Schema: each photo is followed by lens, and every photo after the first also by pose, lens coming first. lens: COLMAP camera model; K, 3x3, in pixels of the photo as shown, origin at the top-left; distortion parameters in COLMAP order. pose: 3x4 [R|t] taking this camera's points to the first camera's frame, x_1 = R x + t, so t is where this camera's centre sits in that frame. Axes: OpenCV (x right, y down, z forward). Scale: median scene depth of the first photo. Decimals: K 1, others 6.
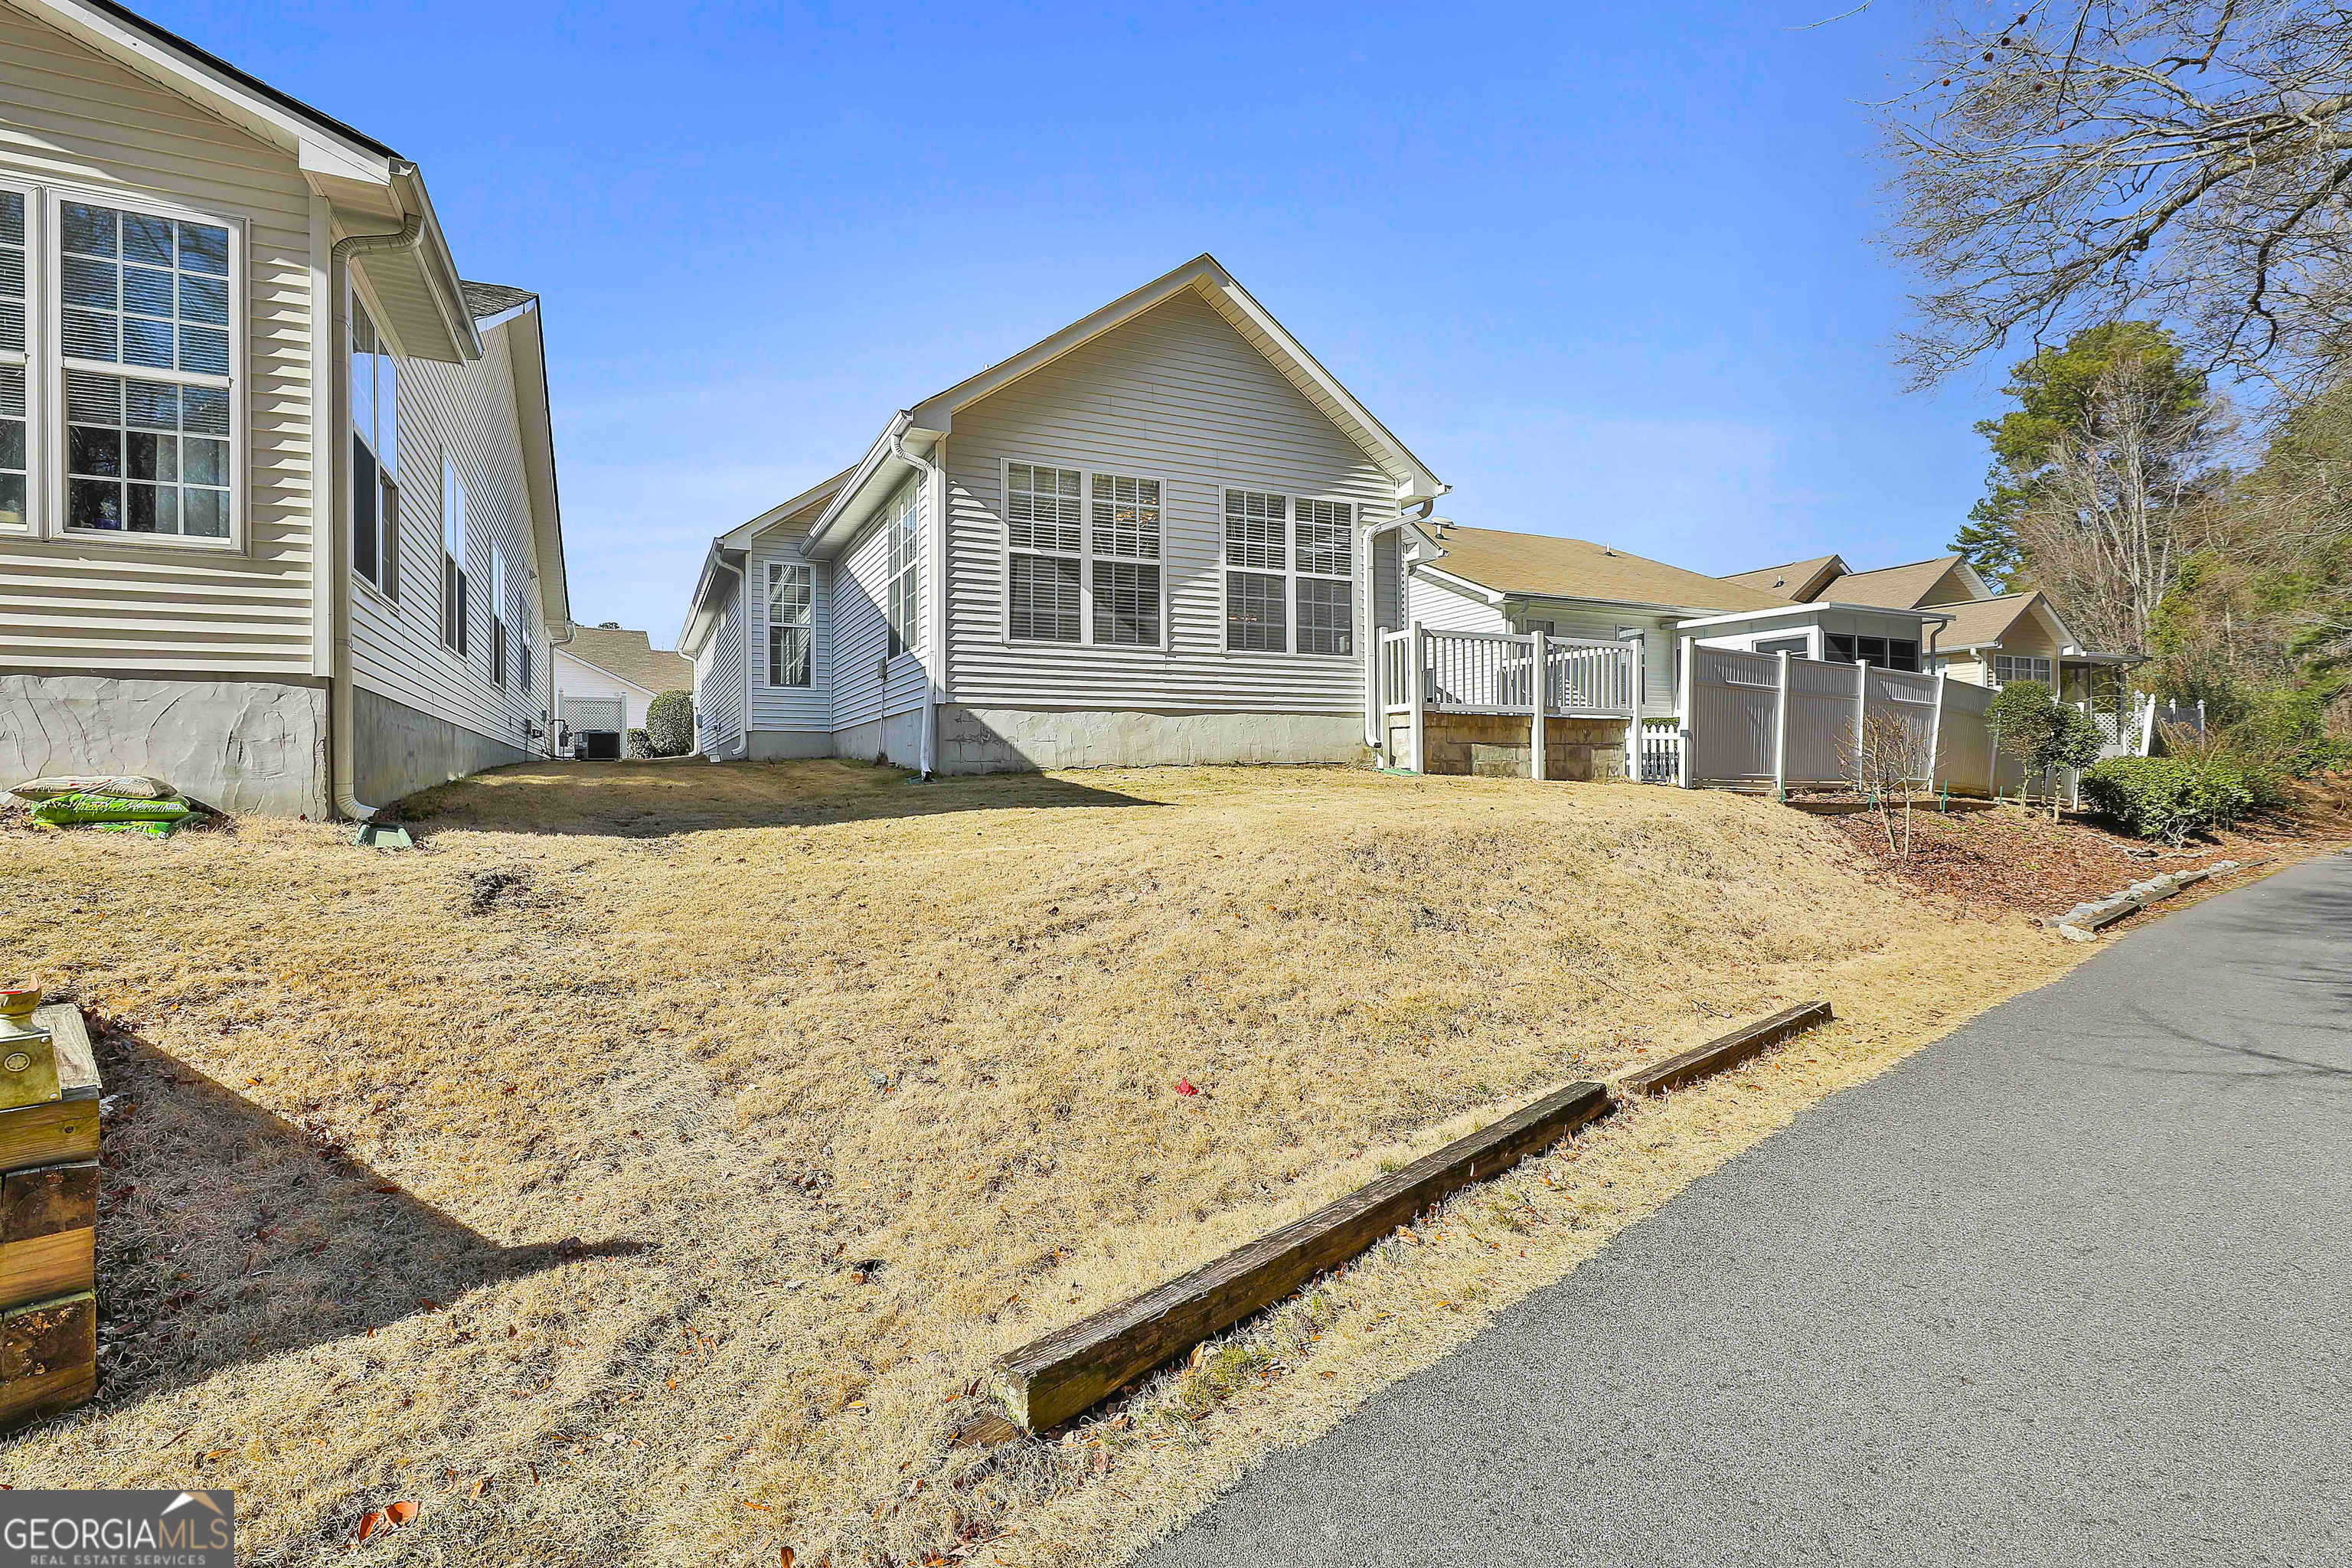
lens RADIAL K [[1127.5, 0, 1180.4], [0, 1127.5, 781.2], [0, 0, 1]] dist [-0.006687, 0.004778]
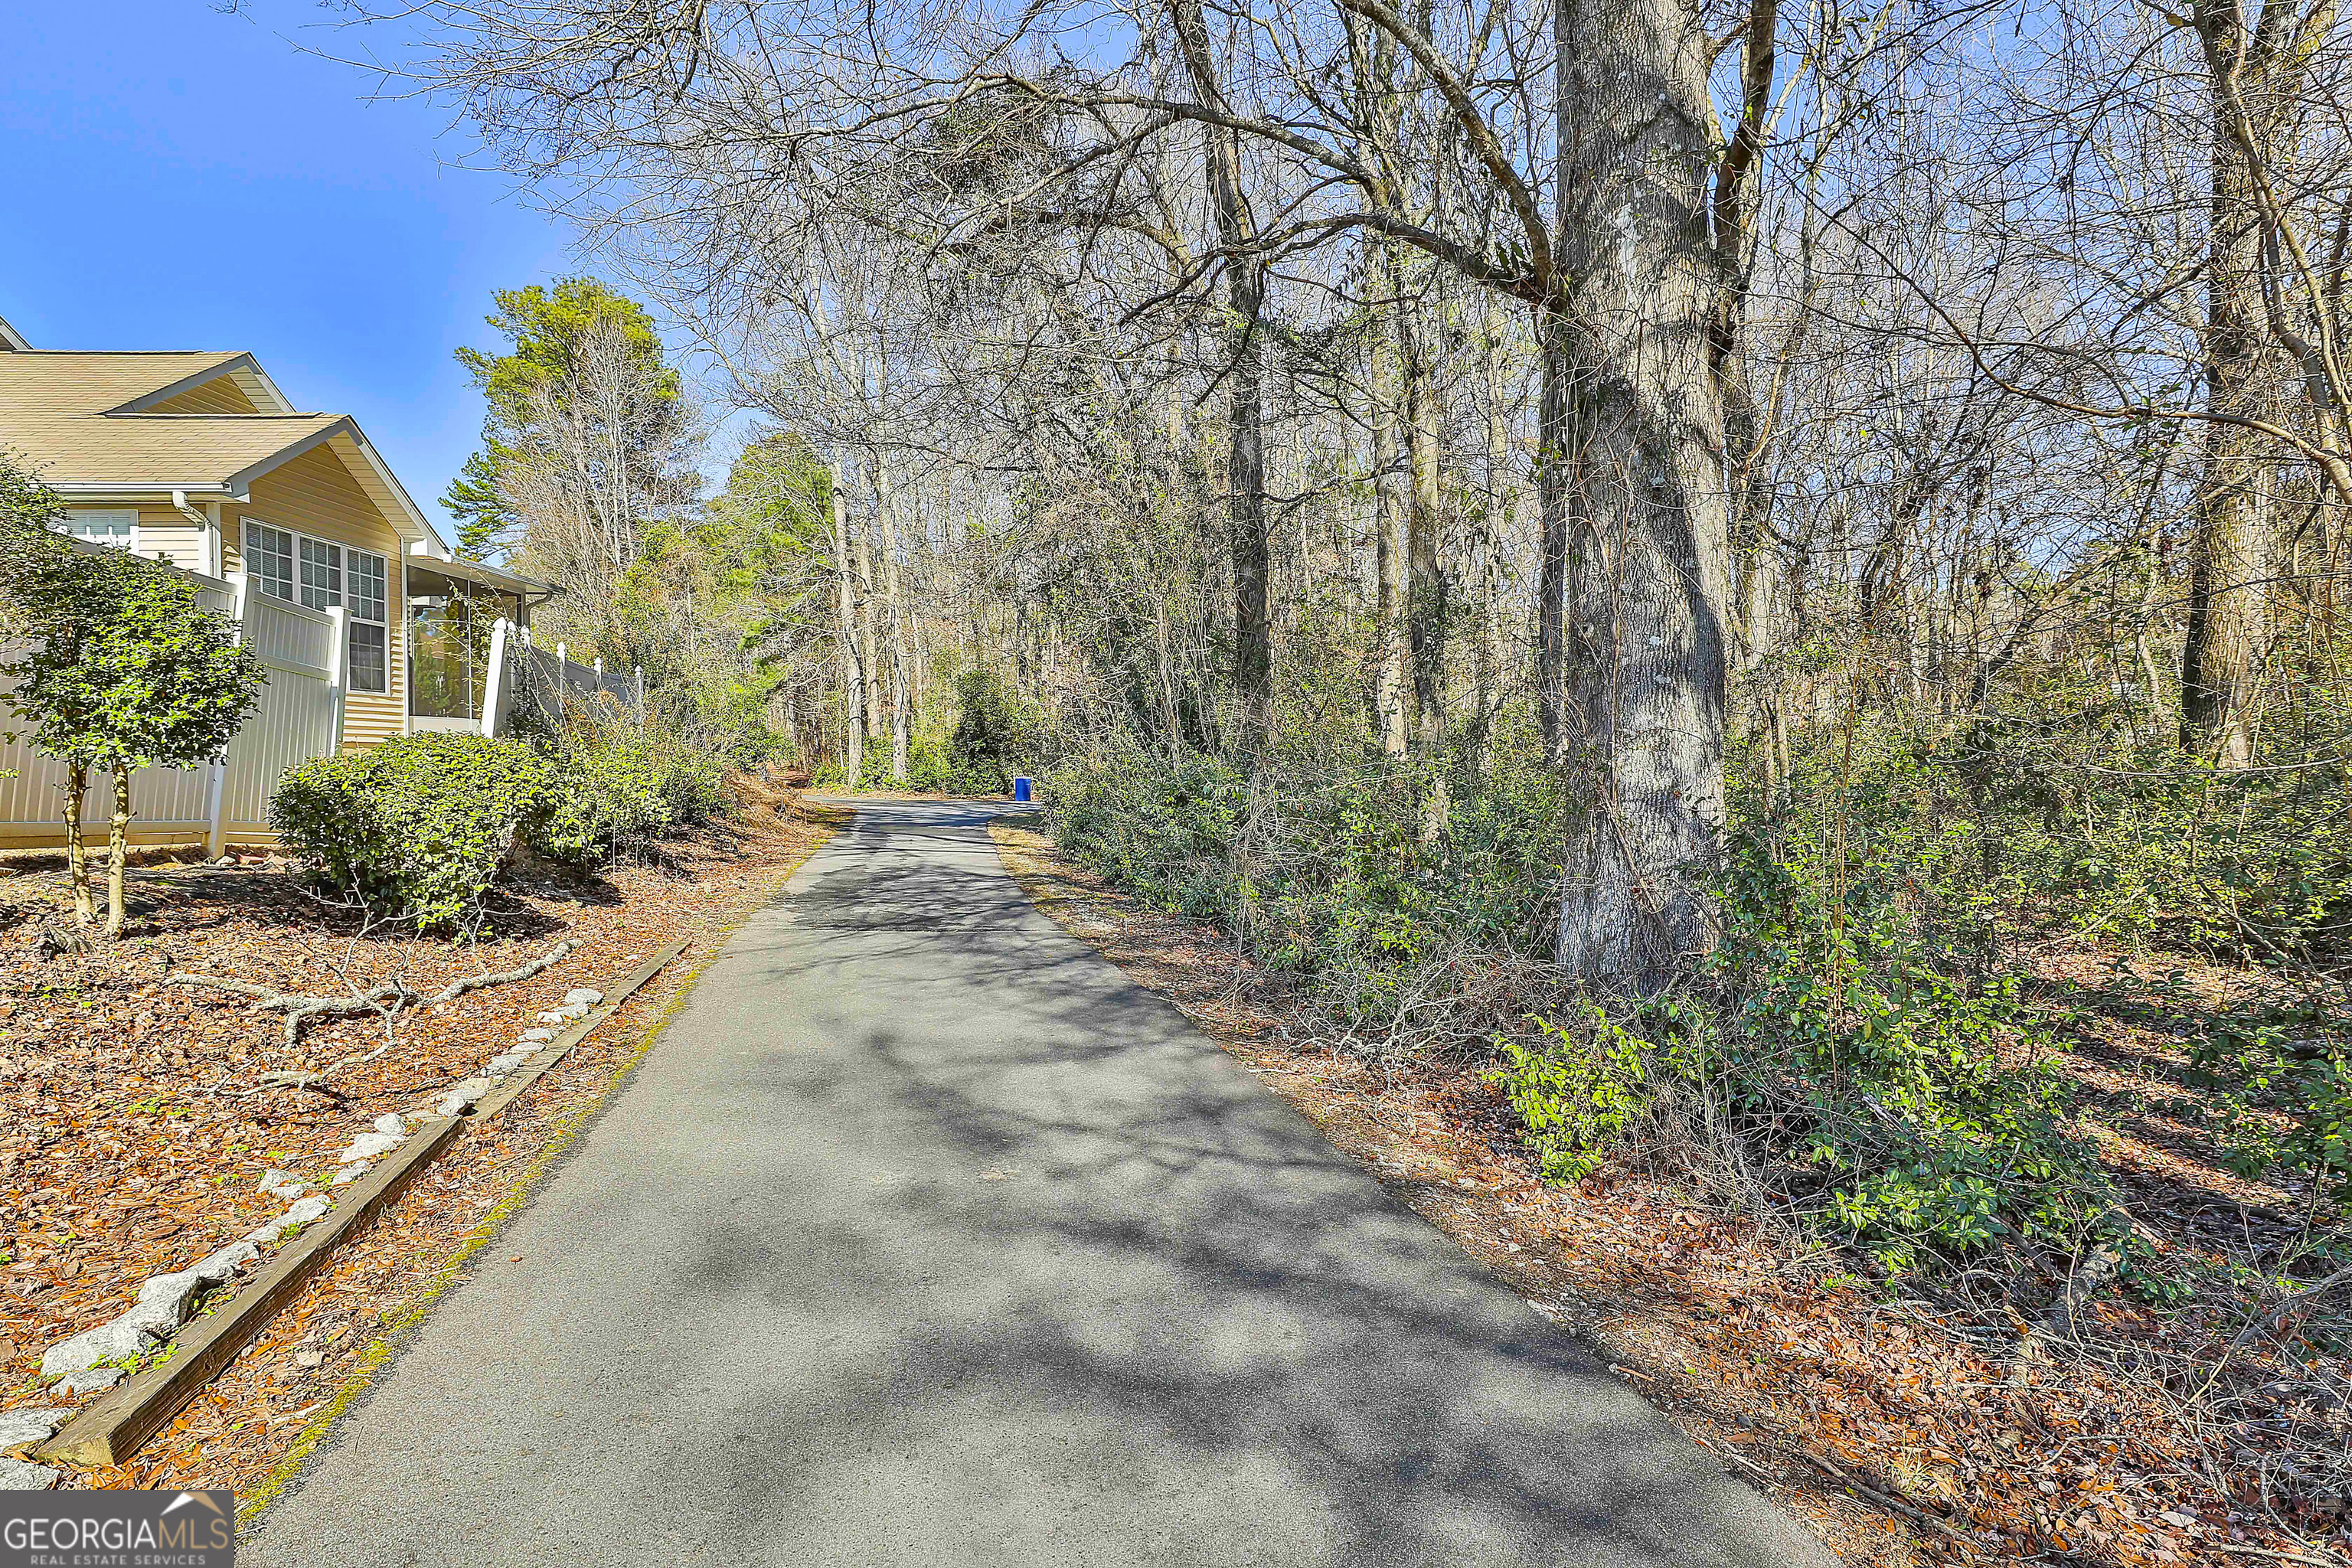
lens RADIAL K [[1127.5, 0, 1186.3], [0, 1127.5, 772.0], [0, 0, 1]] dist [-0.006687, 0.004778]
pose [[0.410307, -0.003625, 0.911940, 0.952671], [0.003134, 0.999992, 0.002566, -0.011834], [-0.911942, 0.001805, 0.410315, 0.927929]]
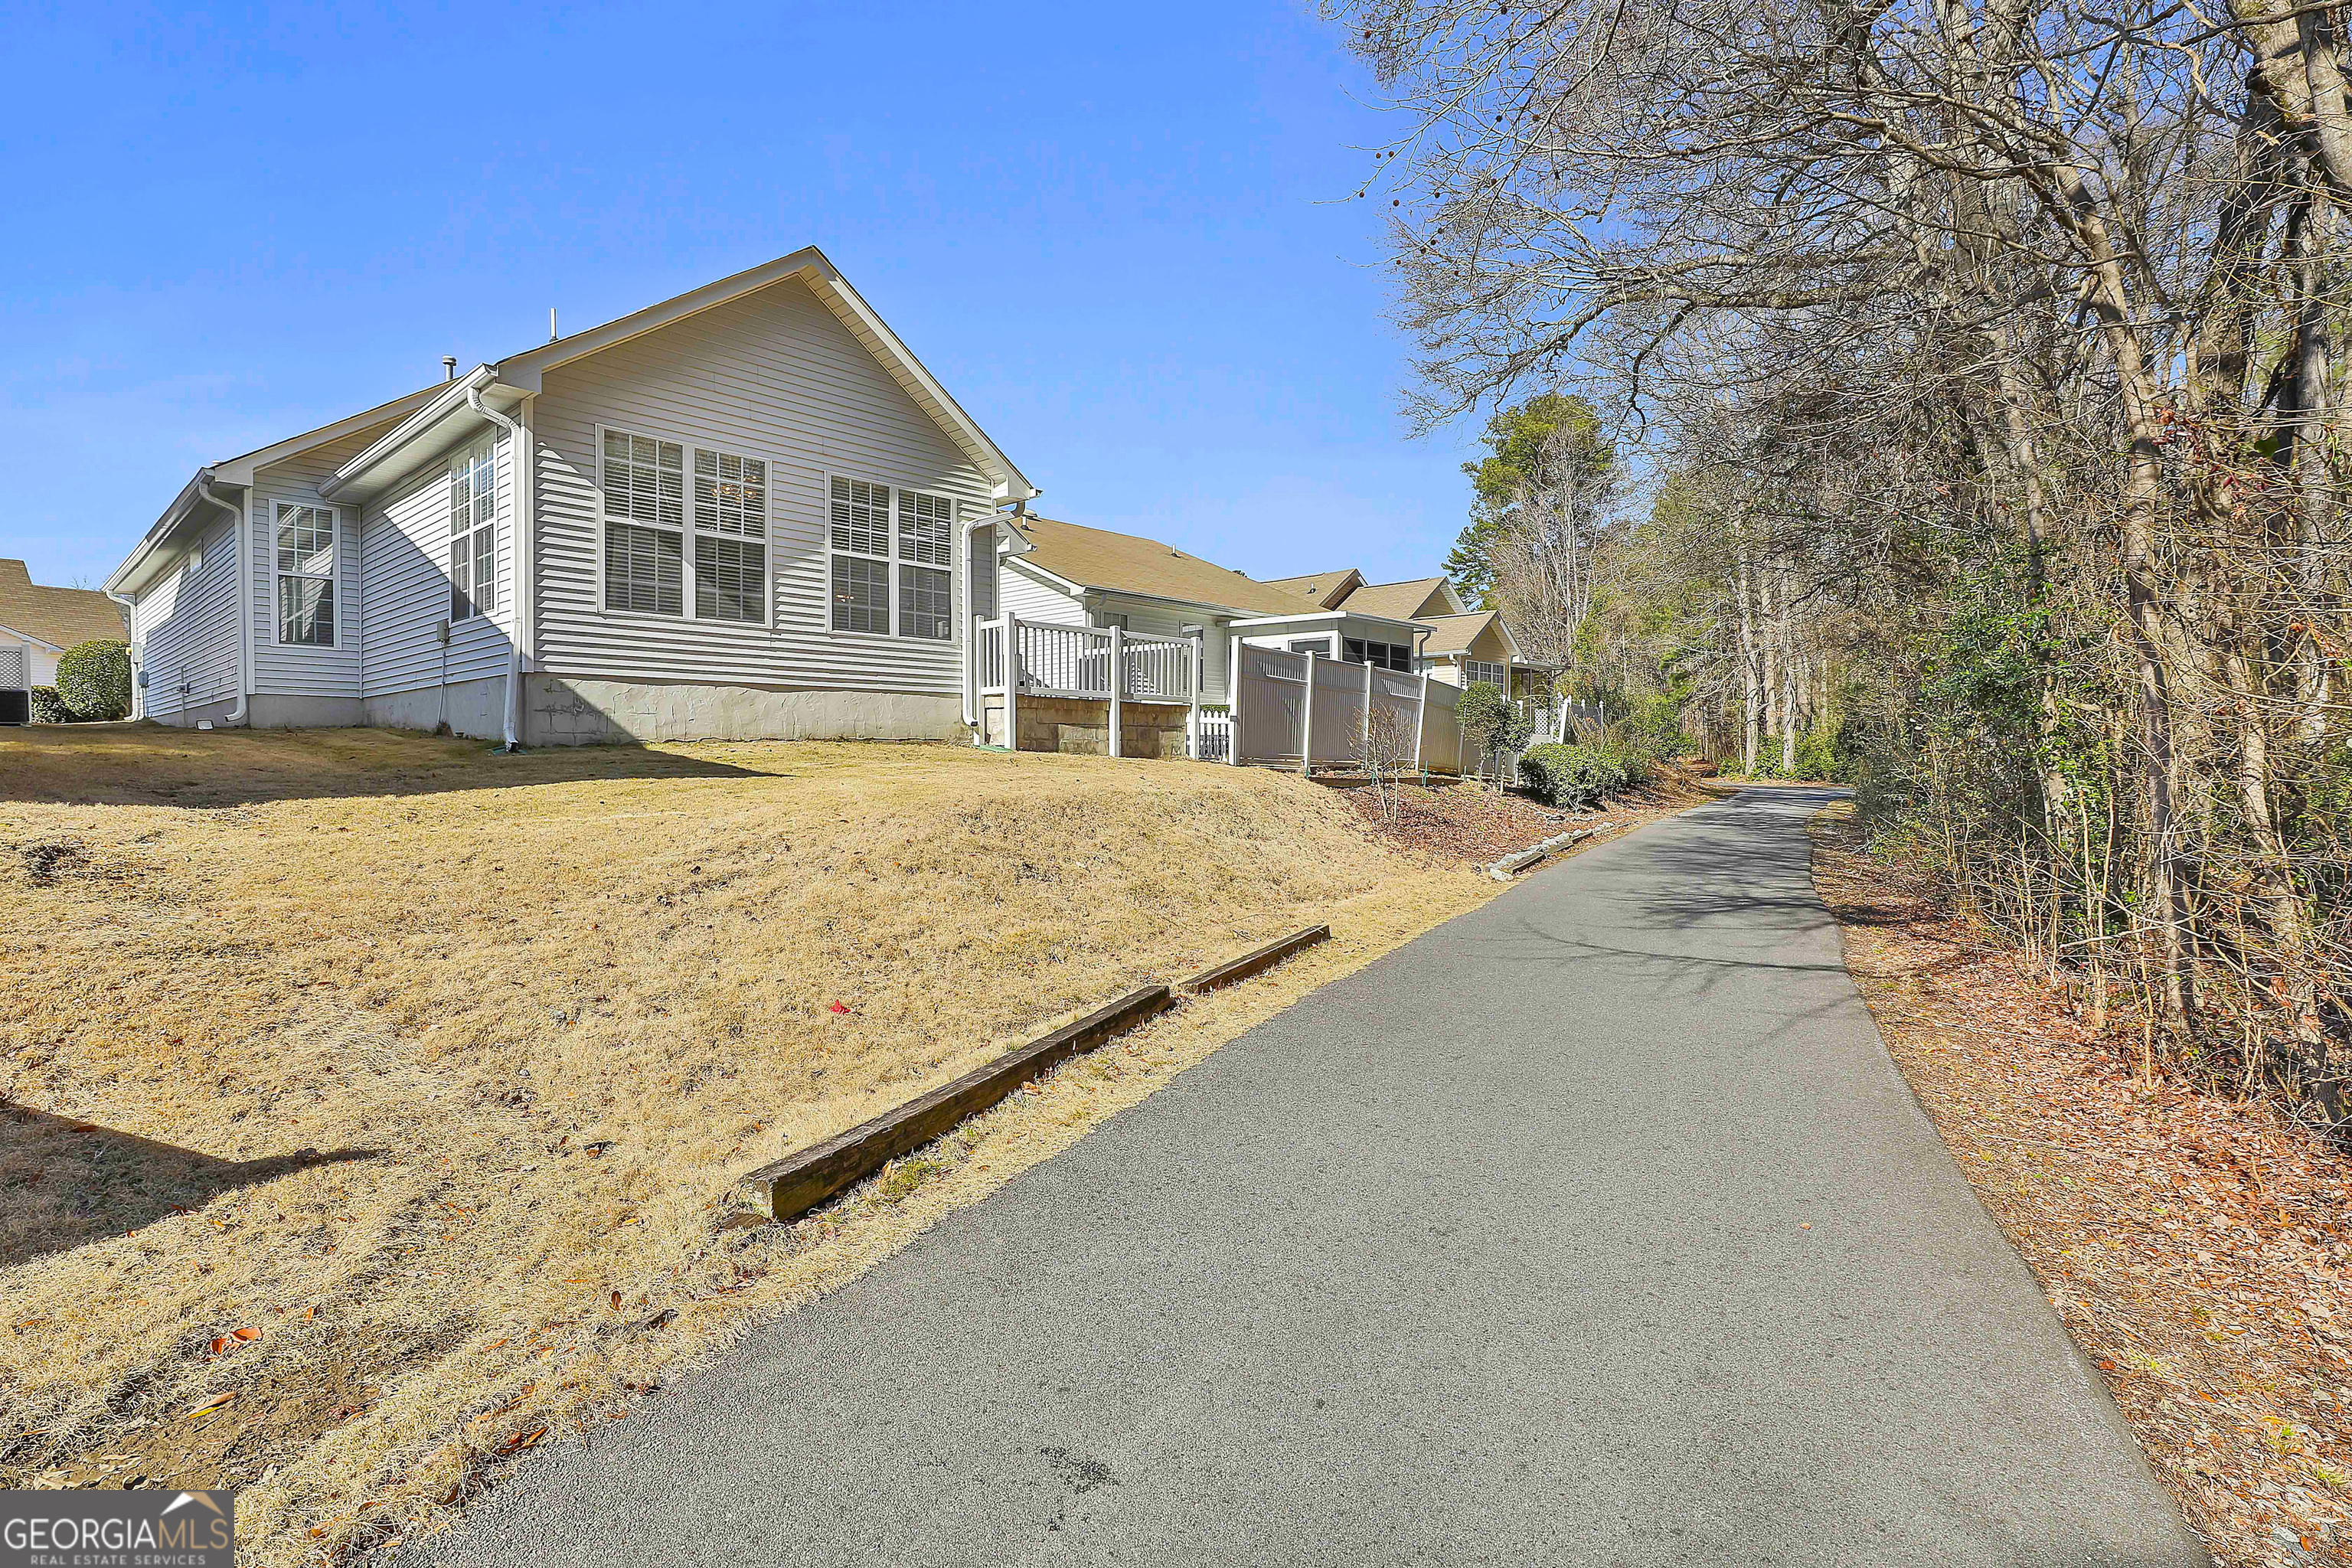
lens RADIAL K [[1127.5, 0, 1171.9], [0, 1127.5, 783.4], [0, 0, 1]] dist [-0.006687, 0.004778]
pose [[0.934907, 0.000130, 0.354892, -0.035095], [-0.007390, 0.999790, 0.019102, 0.003625], [-0.354815, -0.020481, 0.934712, -0.092382]]
